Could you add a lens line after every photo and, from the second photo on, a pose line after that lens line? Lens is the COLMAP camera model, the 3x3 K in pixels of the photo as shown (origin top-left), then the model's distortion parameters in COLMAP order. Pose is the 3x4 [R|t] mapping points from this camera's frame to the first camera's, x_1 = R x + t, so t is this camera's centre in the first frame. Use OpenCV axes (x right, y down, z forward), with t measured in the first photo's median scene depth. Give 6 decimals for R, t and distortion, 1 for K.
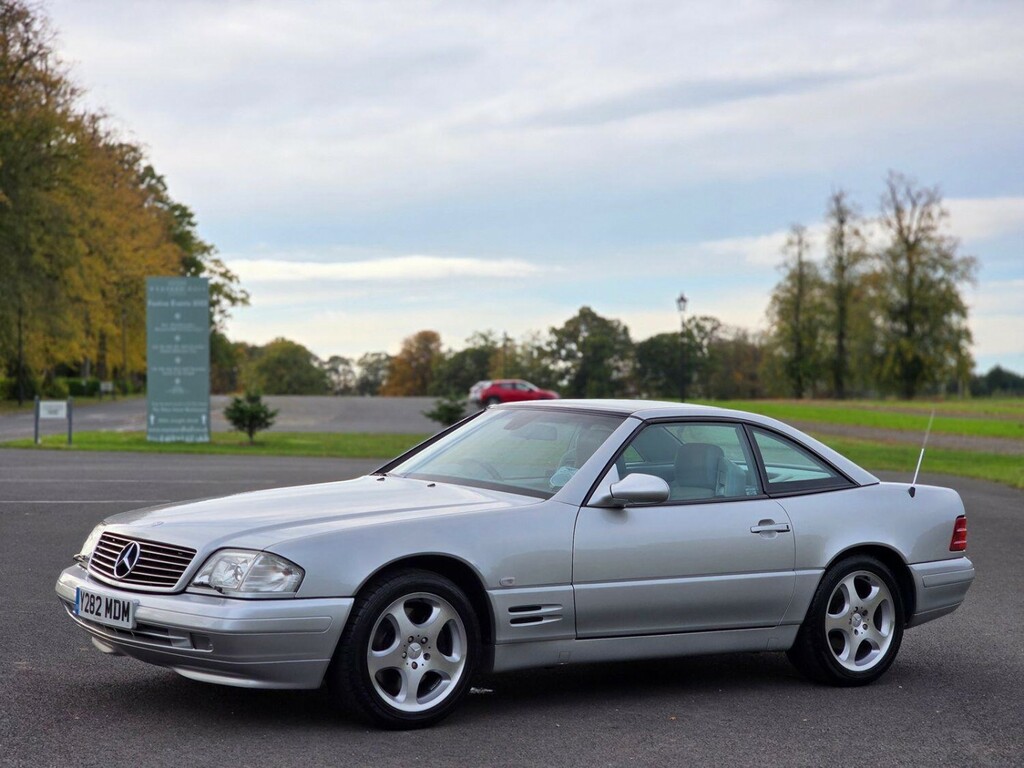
lens RADIAL K [[1868.4, 0, 512.0], [0, 1868.4, 384.0], [0, 0, 1]] dist [0.025142, 0.480990]
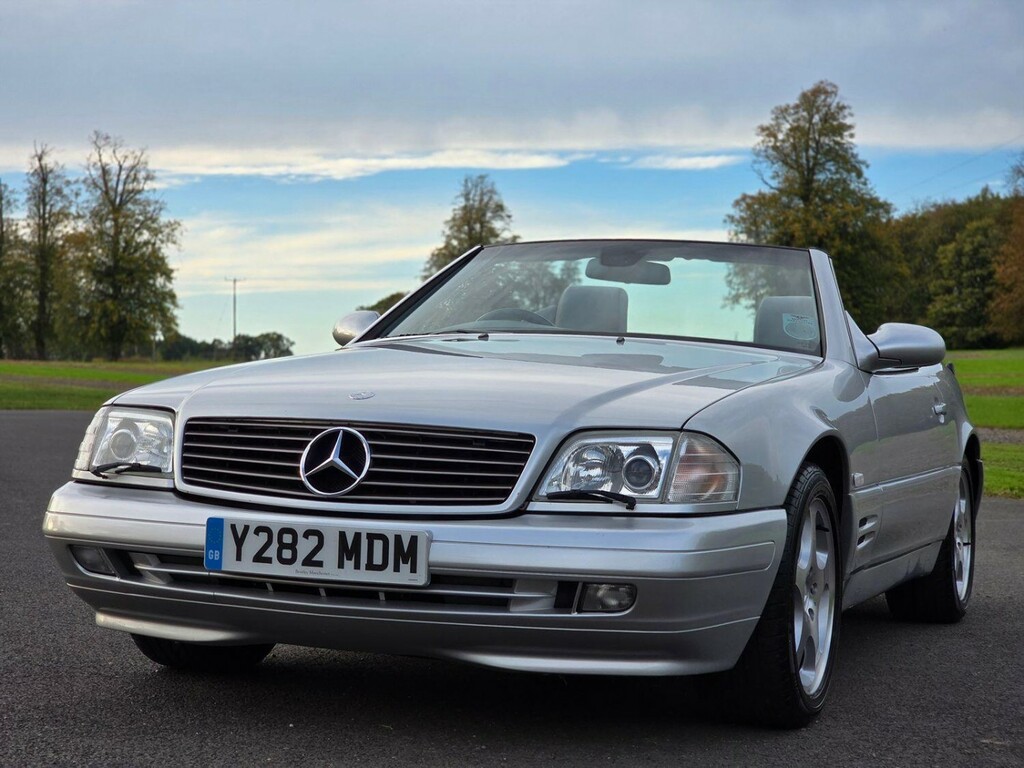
lens RADIAL K [[1725.6, 0, 512.0], [0, 1725.6, 384.0], [0, 0, 1]] dist [-0.232304, 0.058889]
pose [[0.846669, 0.004049, 0.532104, -0.092055], [-0.007674, 0.999960, 0.004601, 0.014845], [-0.532064, -0.007979, 0.846666, 0.119826]]
